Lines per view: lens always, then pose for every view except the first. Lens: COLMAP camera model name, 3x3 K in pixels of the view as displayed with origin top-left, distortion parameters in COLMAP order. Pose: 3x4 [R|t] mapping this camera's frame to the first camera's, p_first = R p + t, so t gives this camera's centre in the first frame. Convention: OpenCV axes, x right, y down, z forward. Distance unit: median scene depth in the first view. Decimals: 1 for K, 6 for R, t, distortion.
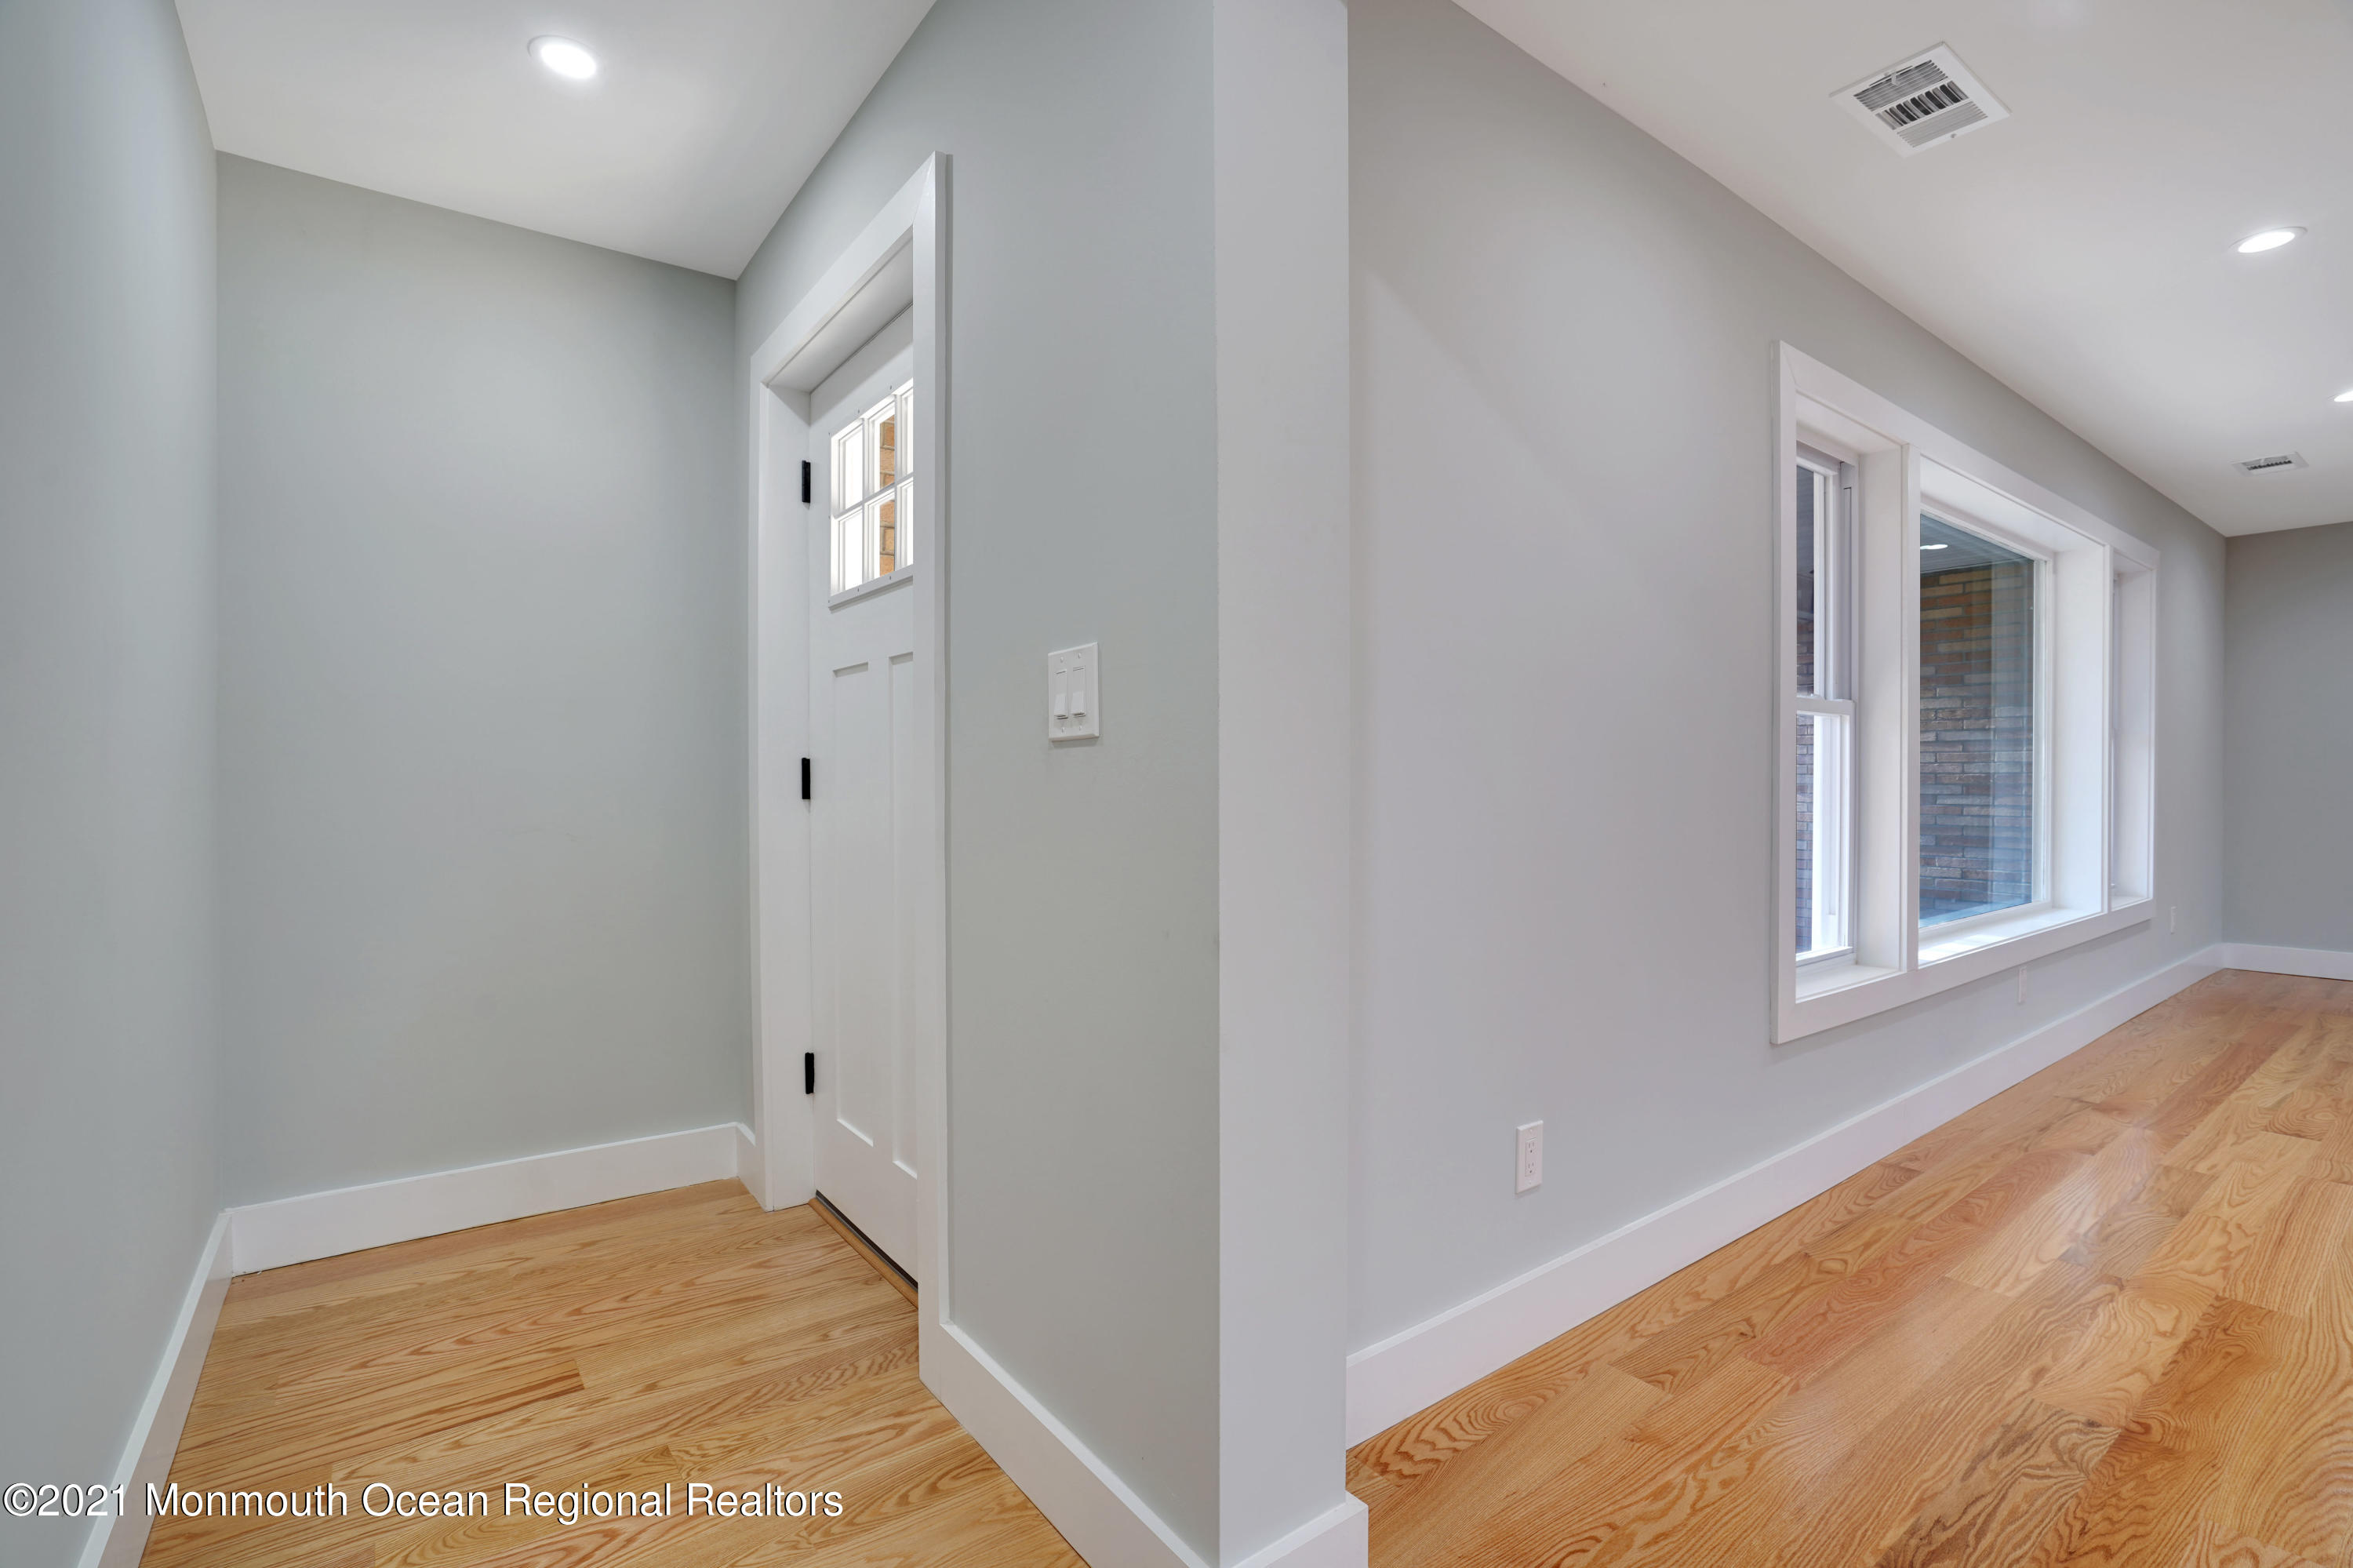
lens RADIAL K [[1089.9, 0, 1176.5], [0, 1089.9, 784.0], [0, 0, 1]] dist [-0.071654, 0.030002]
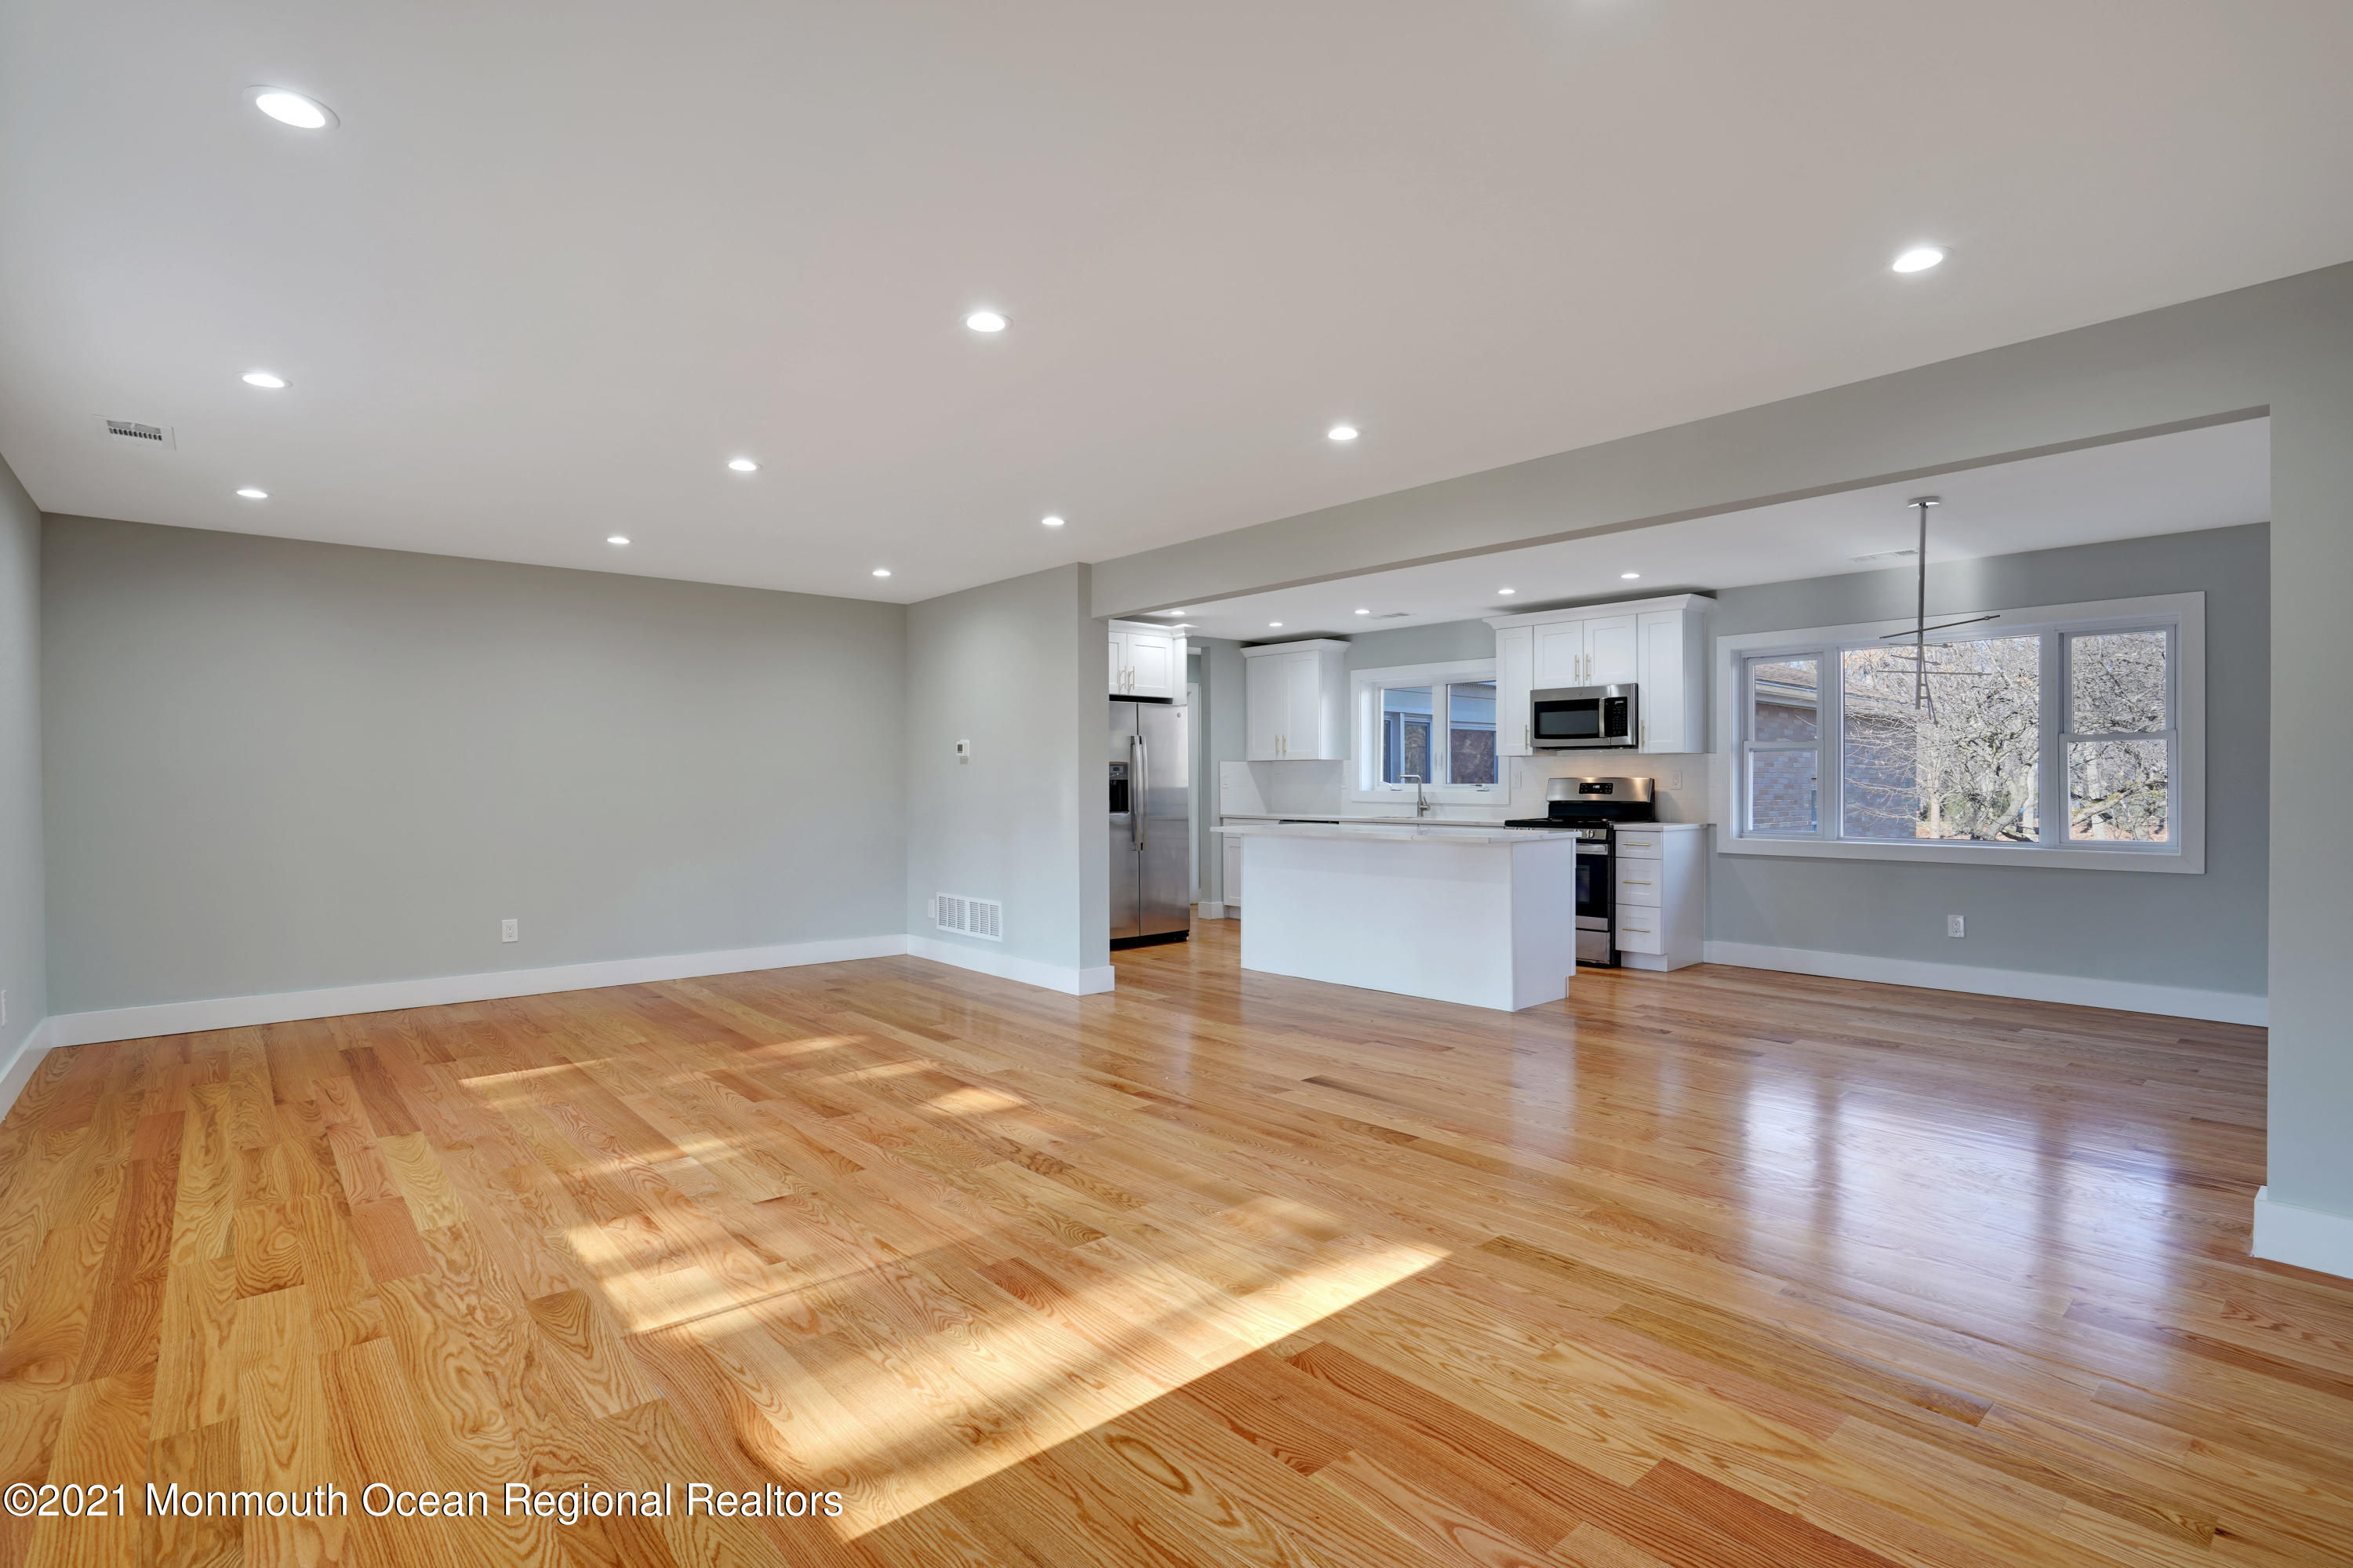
lens RADIAL K [[1119.8, 0, 1170.8], [0, 1119.8, 788.4], [0, 0, 1]] dist [-0.052808, 0.022323]
pose [[-0.075193, -0.005542, 0.997154, 0.224326], [0.009840, 0.999932, 0.006300, -0.042749], [-0.997120, 0.010285, -0.075134, 0.418572]]
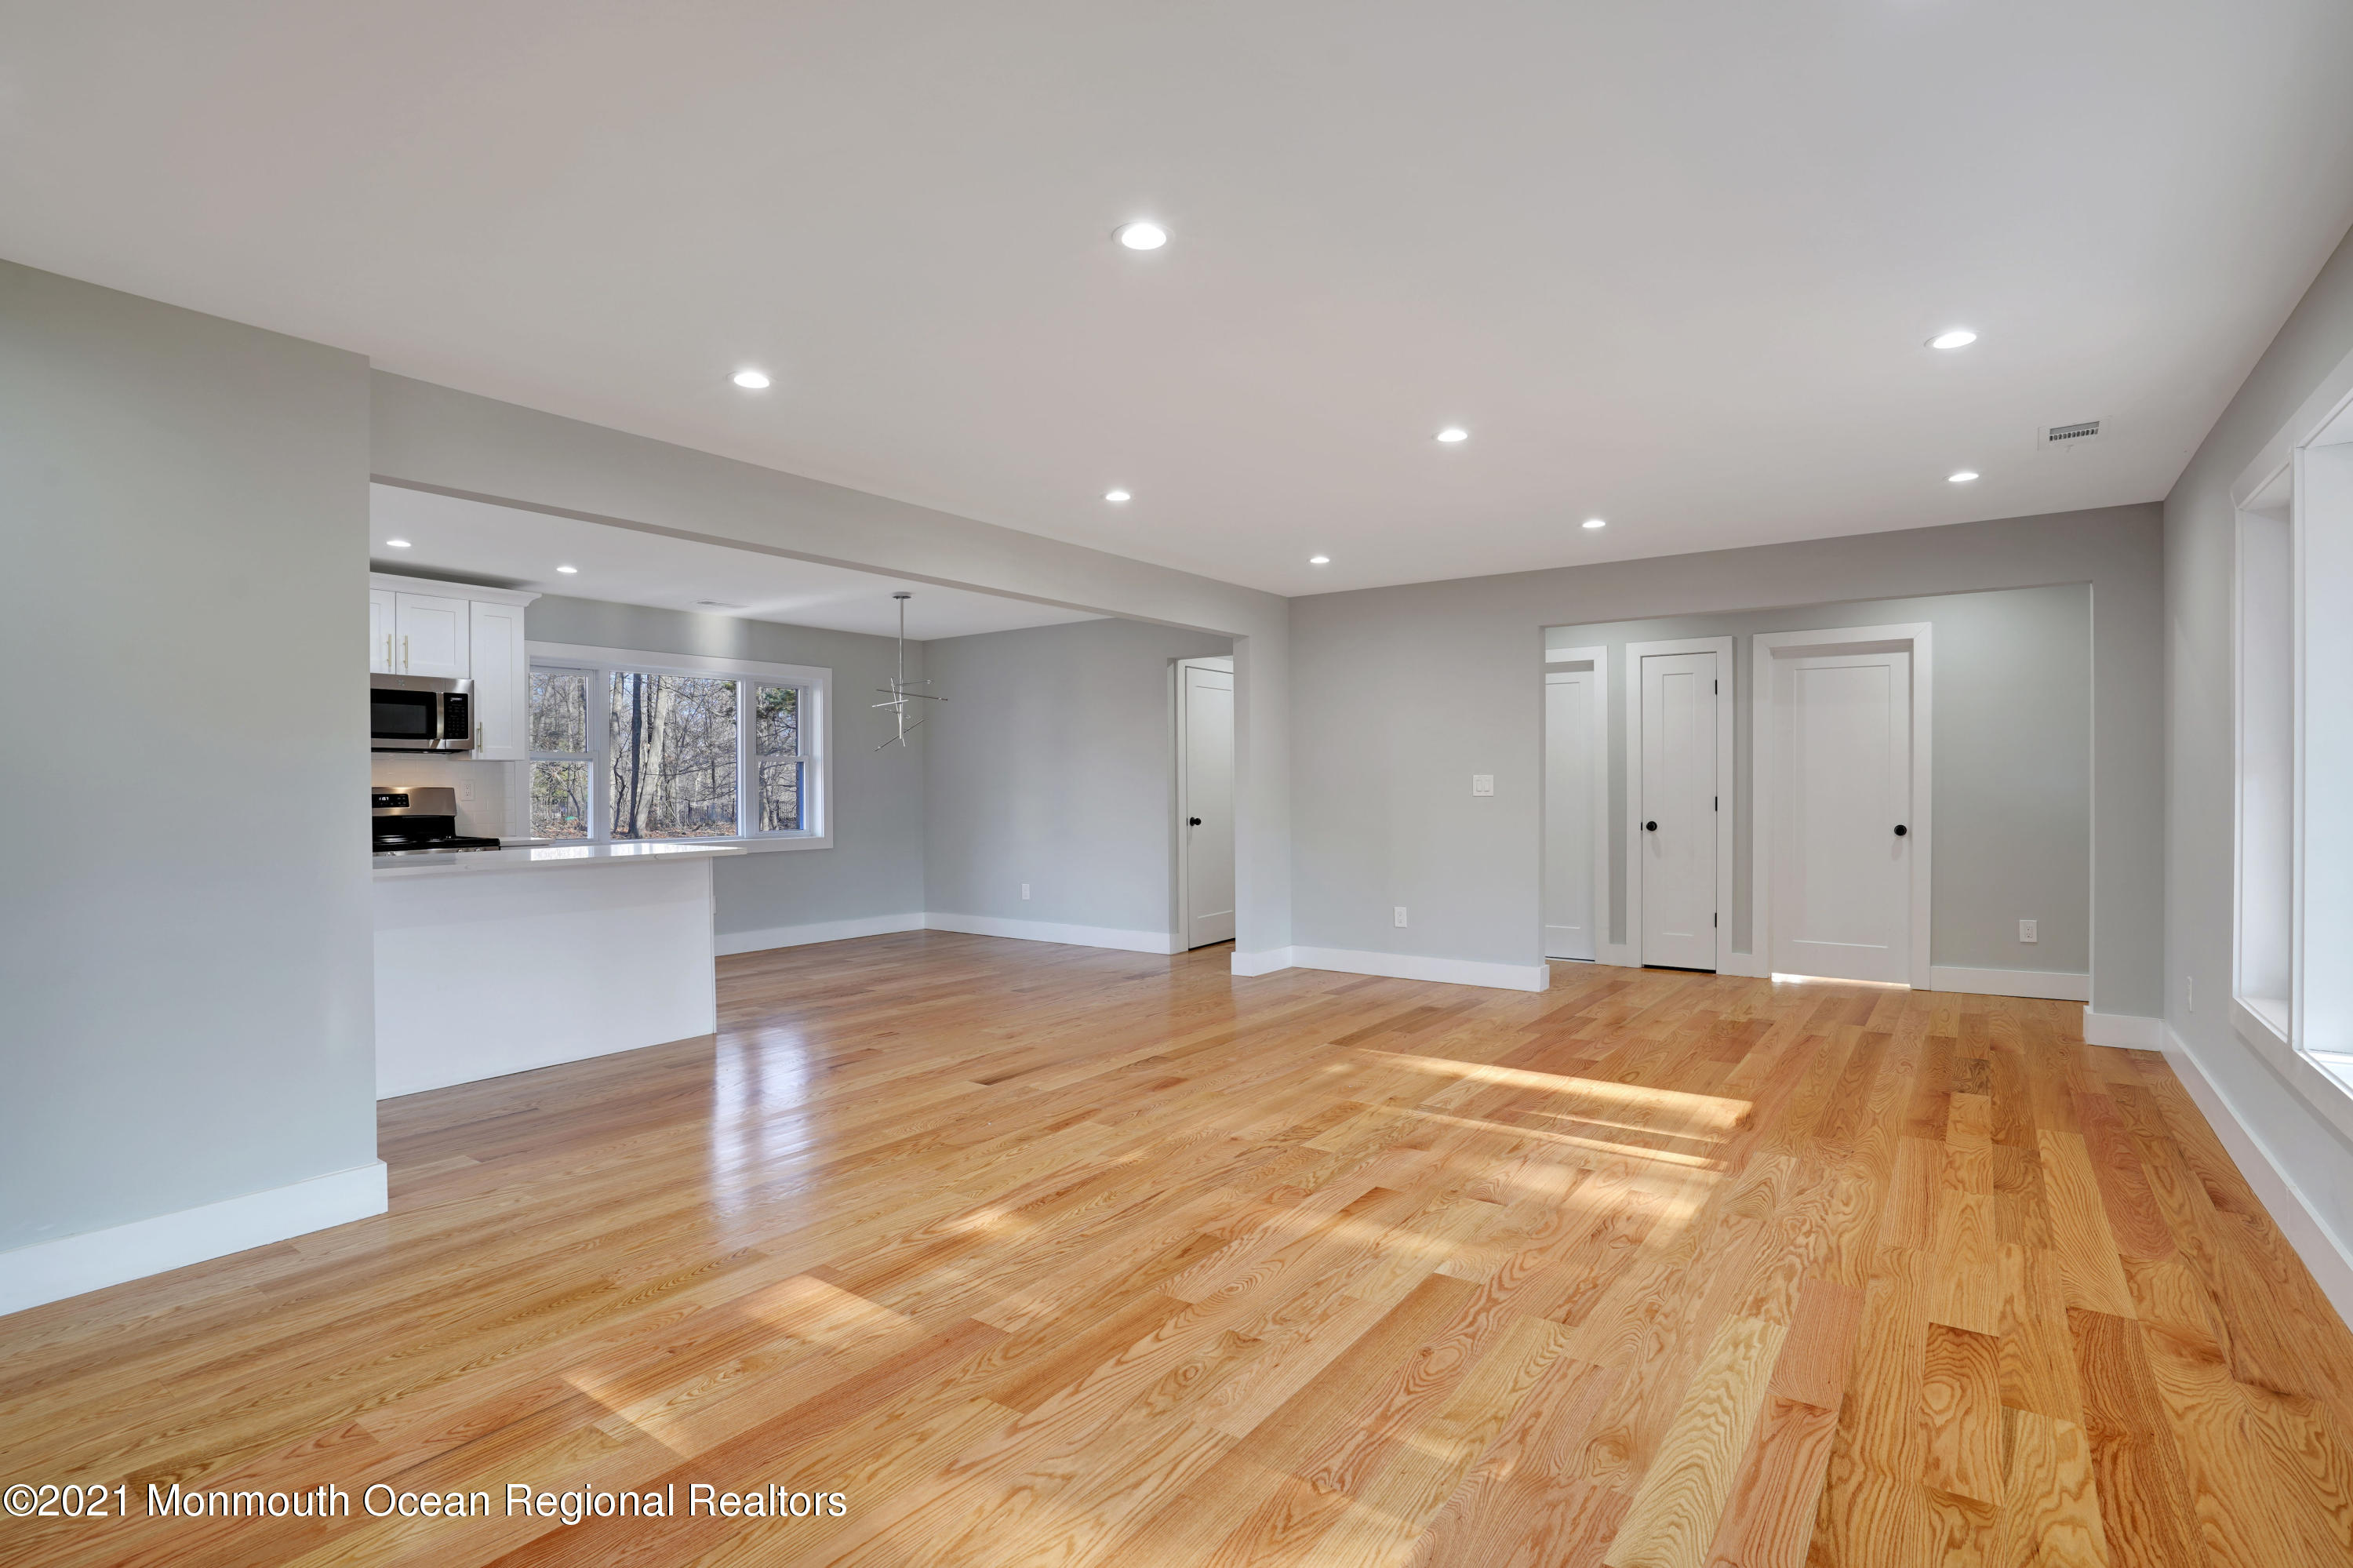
lens RADIAL K [[1139.2, 0, 1166.2], [0, 1139.2, 782.6], [0, 0, 1]] dist [-0.054205, 0.023336]
pose [[-0.955080, 0.005209, -0.296303, 1.991722], [0.004038, 0.999981, 0.004566, -0.054063], [0.296321, 0.003164, -0.955083, 1.714454]]
